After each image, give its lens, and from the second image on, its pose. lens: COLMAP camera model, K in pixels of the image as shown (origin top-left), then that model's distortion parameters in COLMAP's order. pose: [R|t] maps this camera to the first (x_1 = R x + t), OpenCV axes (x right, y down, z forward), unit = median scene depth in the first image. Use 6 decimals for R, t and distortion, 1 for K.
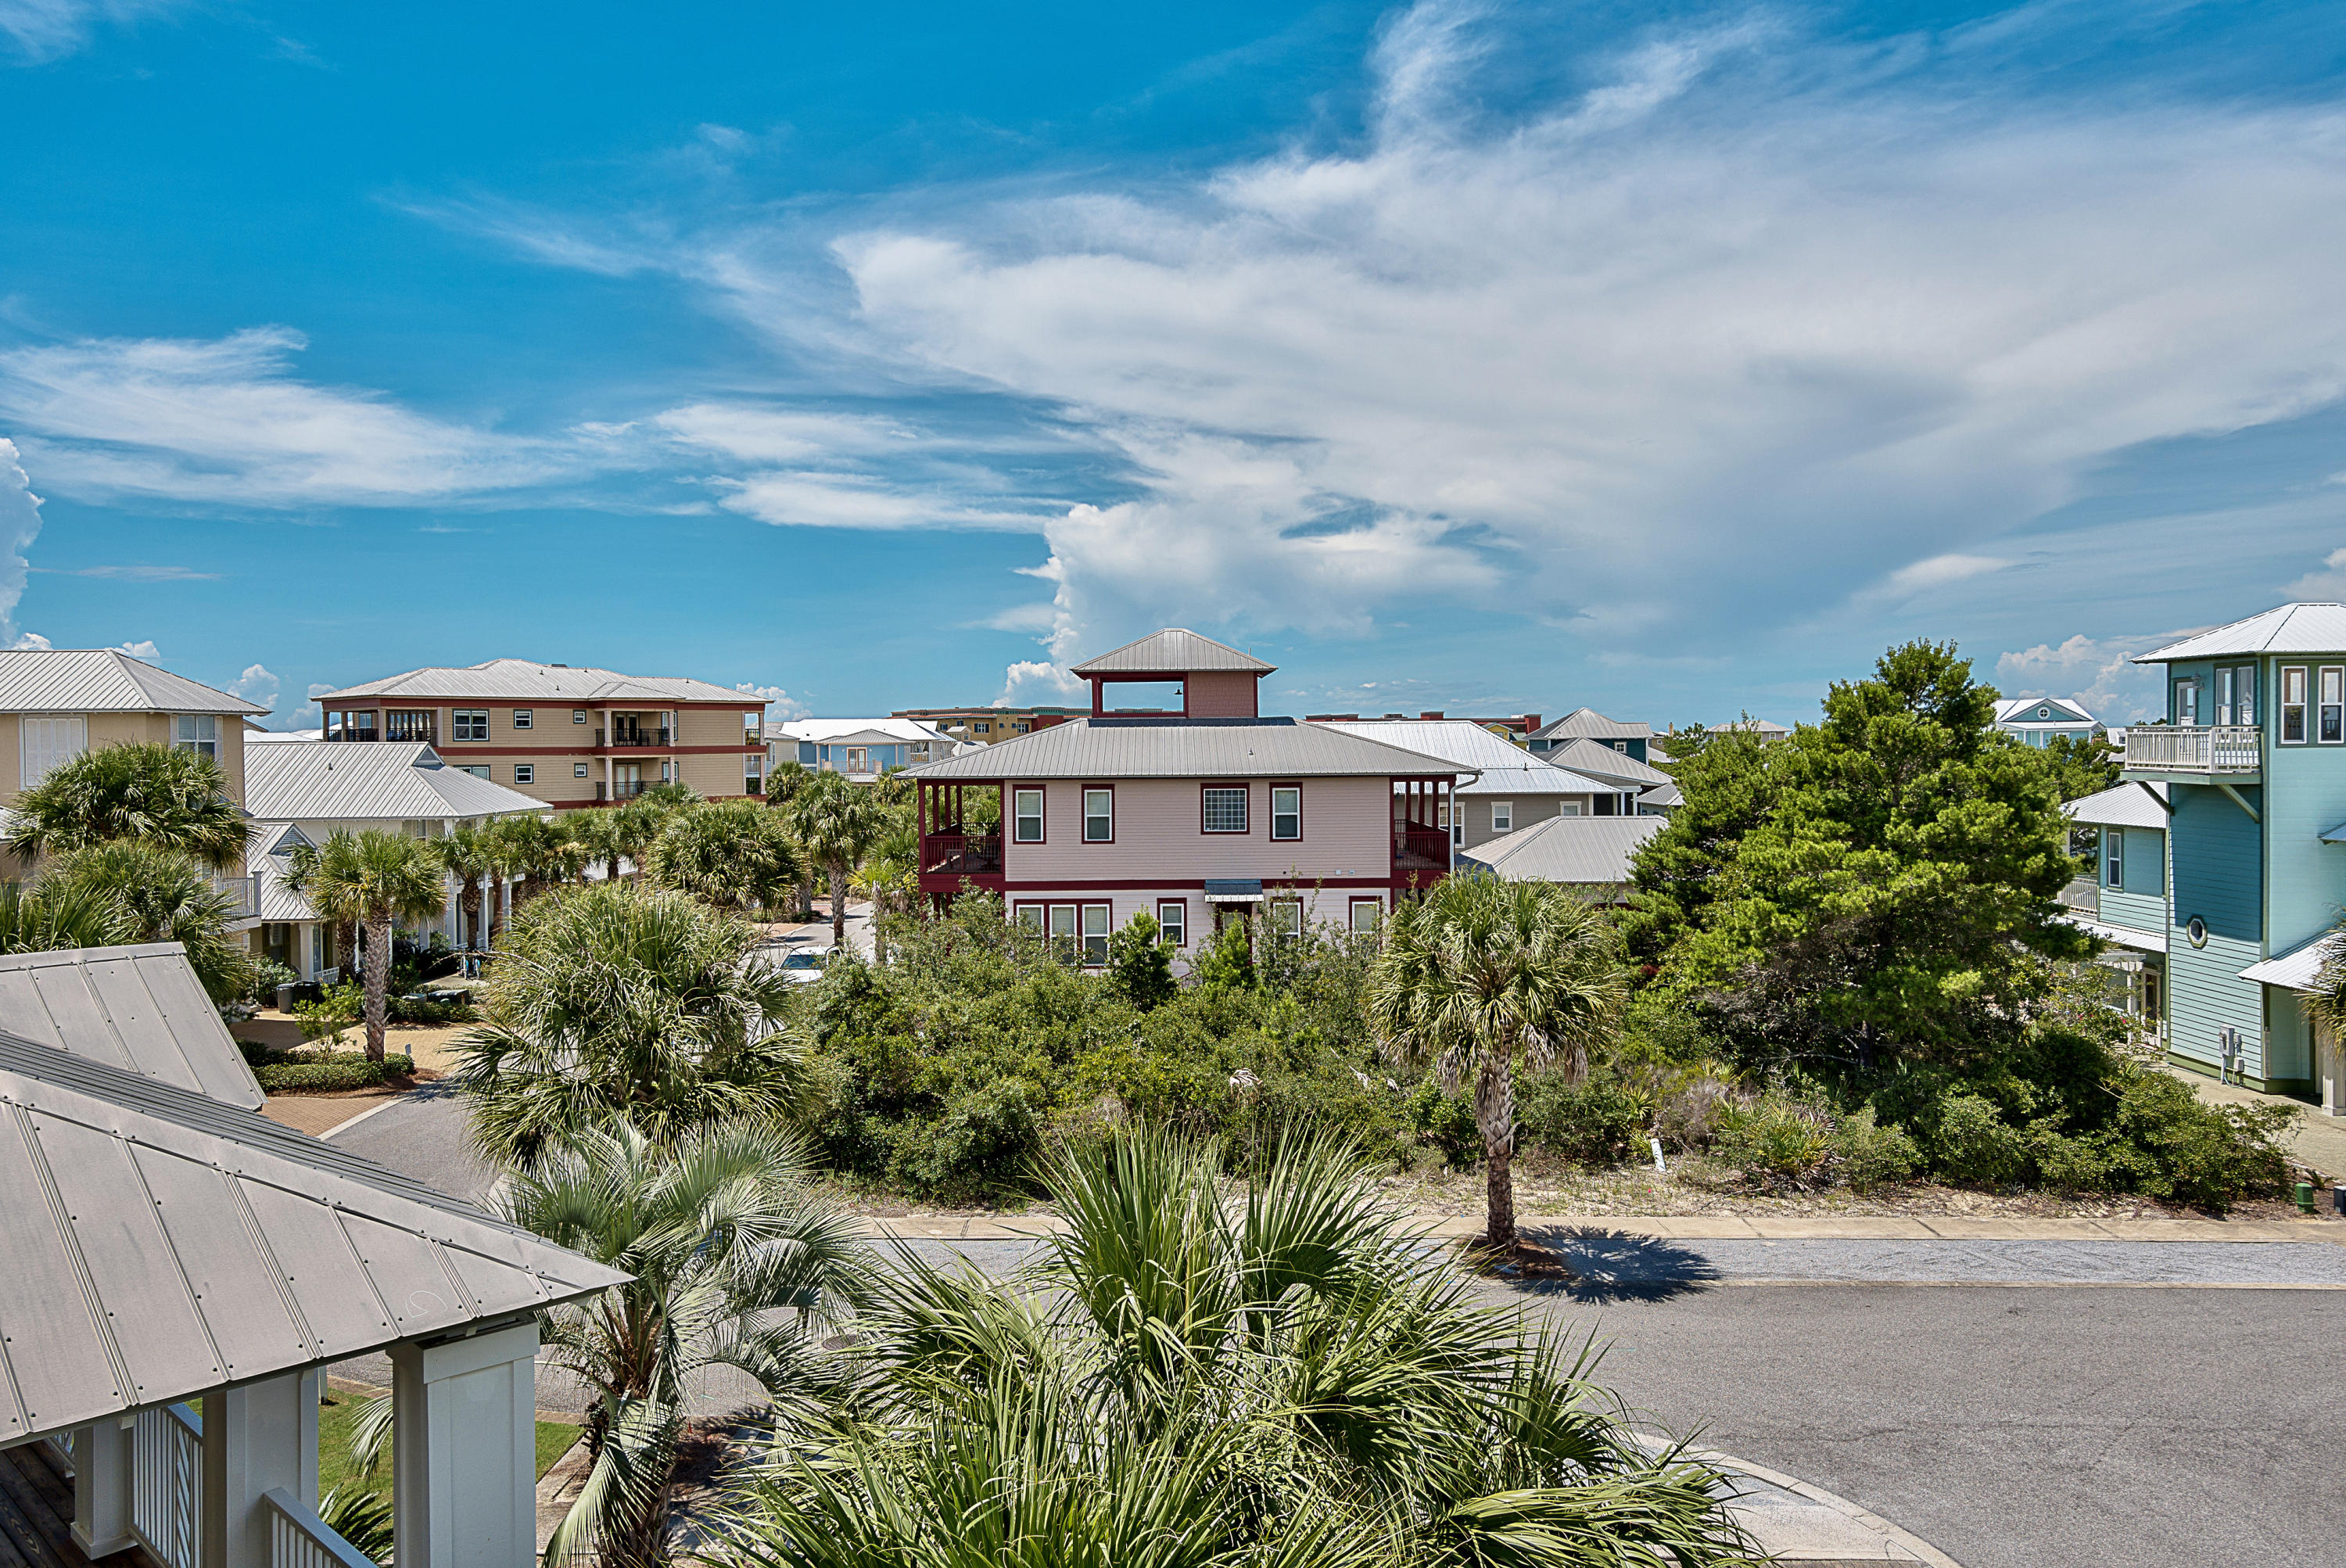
lens RADIAL K [[1670.7, 0, 1173.0], [0, 1670.7, 784.0], [0, 0, 1]] dist [0.038296, -0.000030]
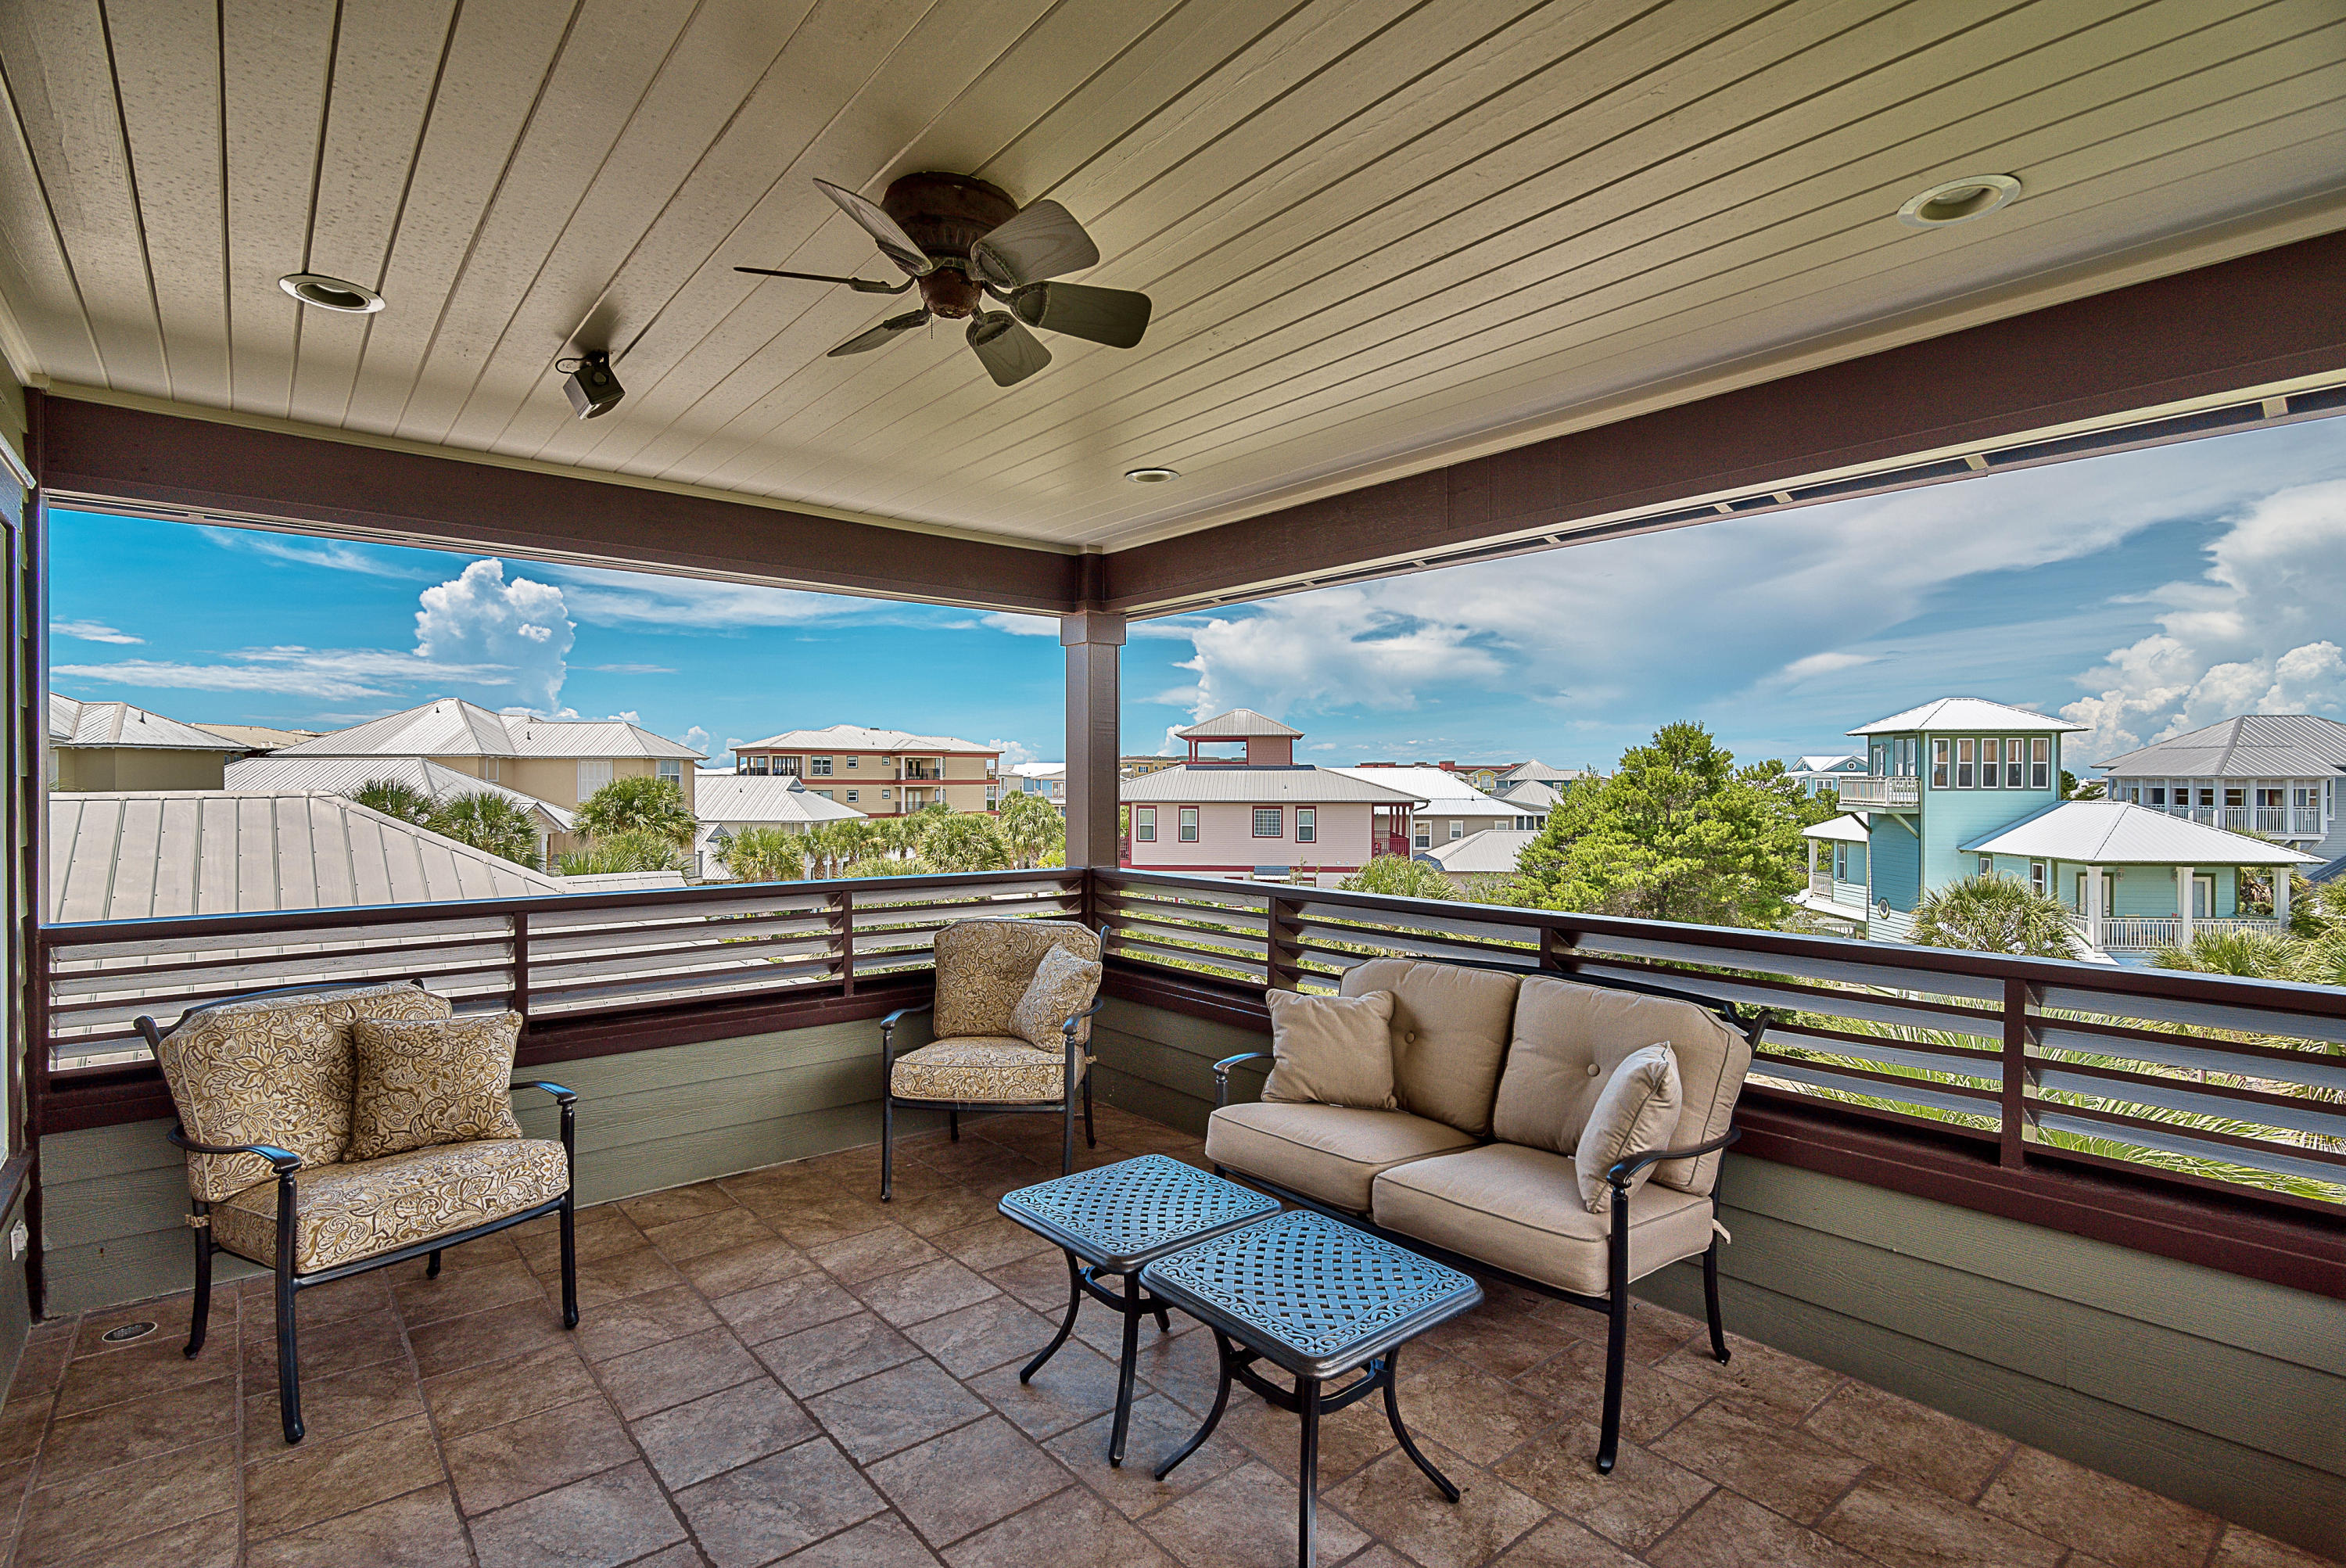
lens RADIAL K [[1184.5, 0, 1173.0], [0, 1184.5, 784.0], [0, 0, 1]] dist [-0.001316, -0.000936]
pose [[0.993862, 0.009459, -0.110223, 0.054690], [-0.011751, 0.999728, -0.020164, 0.002099], [0.110002, 0.021336, 0.993702, -0.117743]]
